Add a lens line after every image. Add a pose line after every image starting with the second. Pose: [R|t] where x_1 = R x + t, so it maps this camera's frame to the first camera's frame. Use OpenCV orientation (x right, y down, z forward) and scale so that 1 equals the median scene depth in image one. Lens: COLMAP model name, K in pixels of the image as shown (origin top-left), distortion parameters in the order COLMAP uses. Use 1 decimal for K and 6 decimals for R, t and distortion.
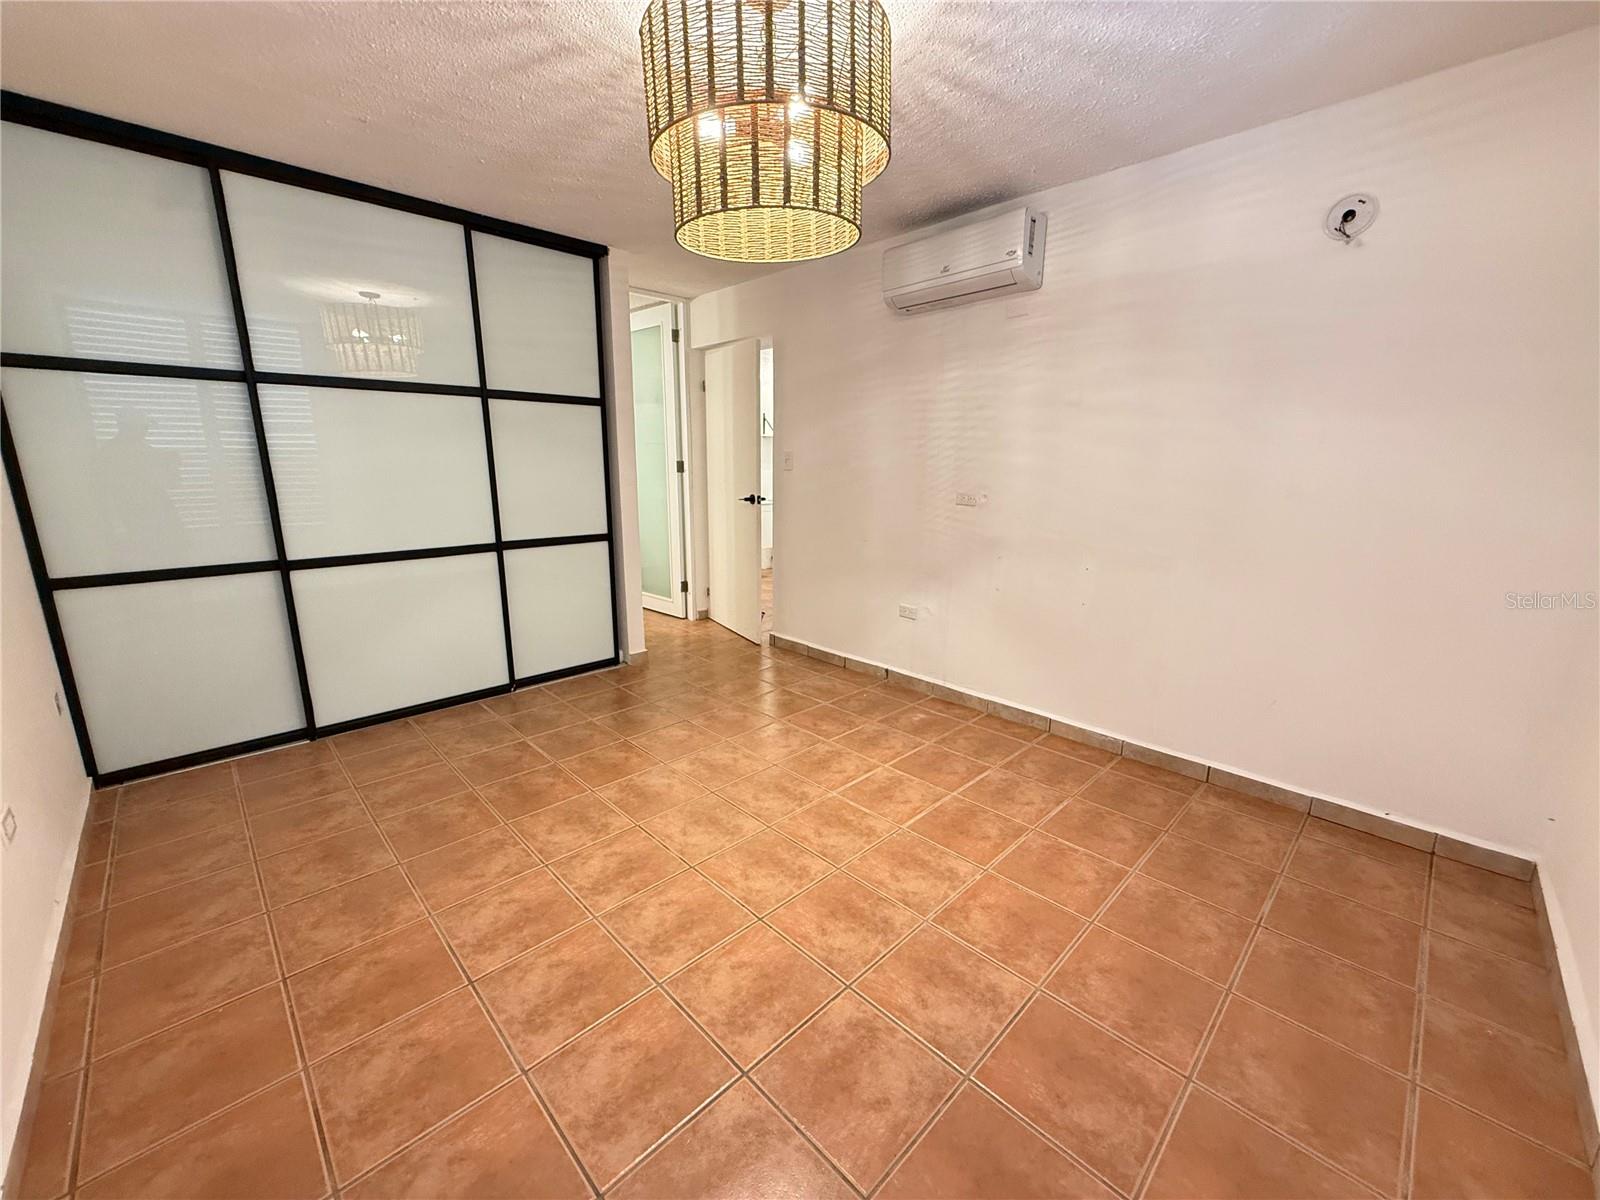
lens RADIAL K [[639.1, 0, 801.2], [0, 639.1, 599.9], [0, 0, 1]] dist [0.001088, -0.000639]
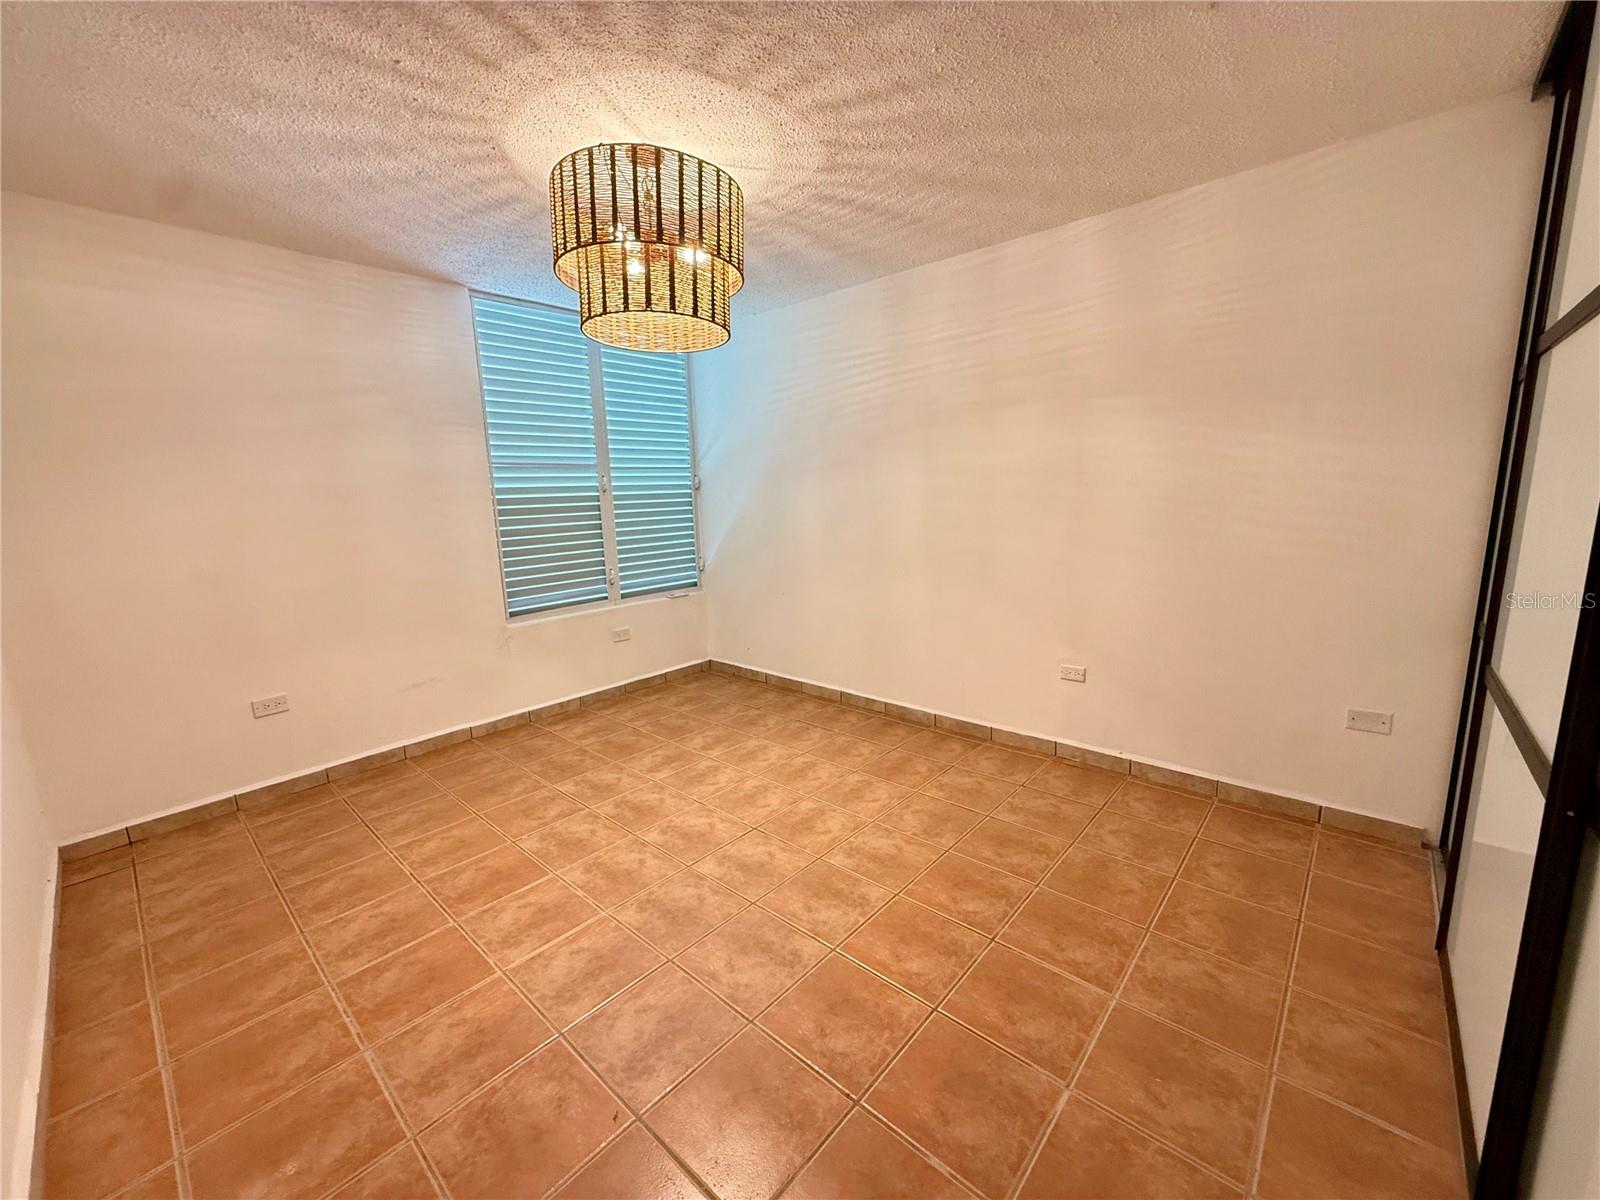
lens RADIAL K [[639.1, 0, 801.4], [0, 639.1, 602.2], [0, 0, 1]] dist [0.001088, -0.000639]
pose [[-0.997589, 0.034530, -0.060204, -0.191892], [0.009079, 0.924922, 0.380049, -0.437469], [0.068807, 0.378586, -0.923005, 1.895715]]
